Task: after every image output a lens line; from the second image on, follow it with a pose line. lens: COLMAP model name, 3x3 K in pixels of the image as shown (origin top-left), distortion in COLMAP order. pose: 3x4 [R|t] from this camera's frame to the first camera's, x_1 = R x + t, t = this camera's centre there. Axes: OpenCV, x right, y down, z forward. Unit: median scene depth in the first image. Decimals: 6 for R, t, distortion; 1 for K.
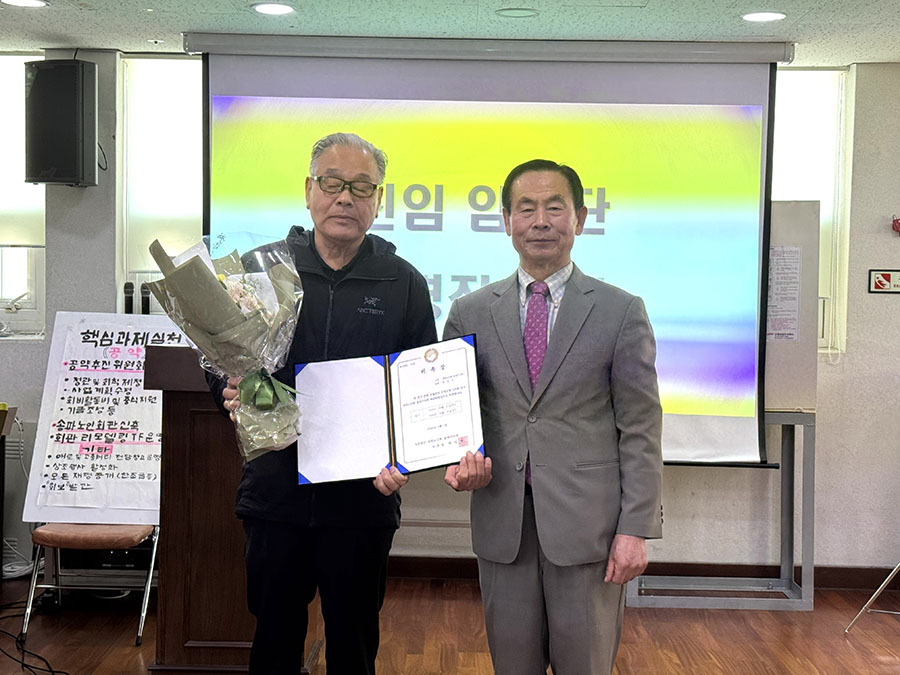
lens RADIAL K [[1482.5, 0, 423.0], [0, 1482.5, 337.2], [0, 0, 1]] dist [0.147258, -0.054552]
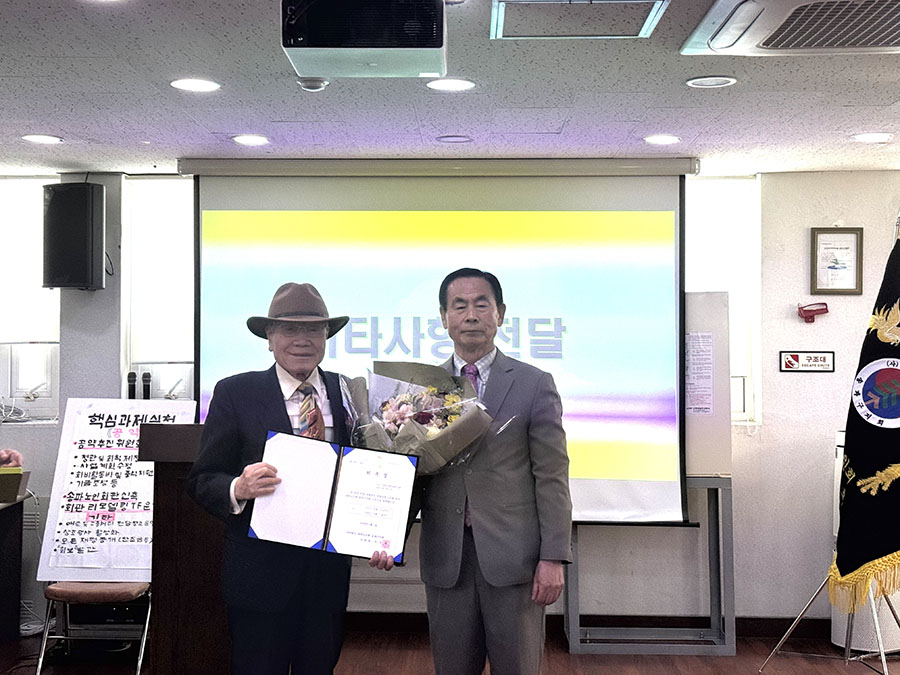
lens RADIAL K [[1655.3, 0, 446.6], [0, 1655.3, 310.1], [0, 0, 1]] dist [0.177623, -0.016497]
pose [[0.999398, -0.016728, -0.030384, 0.088992], [0.014376, 0.997002, -0.076024, 0.017424], [0.031564, 0.075541, 0.996643, -0.287646]]
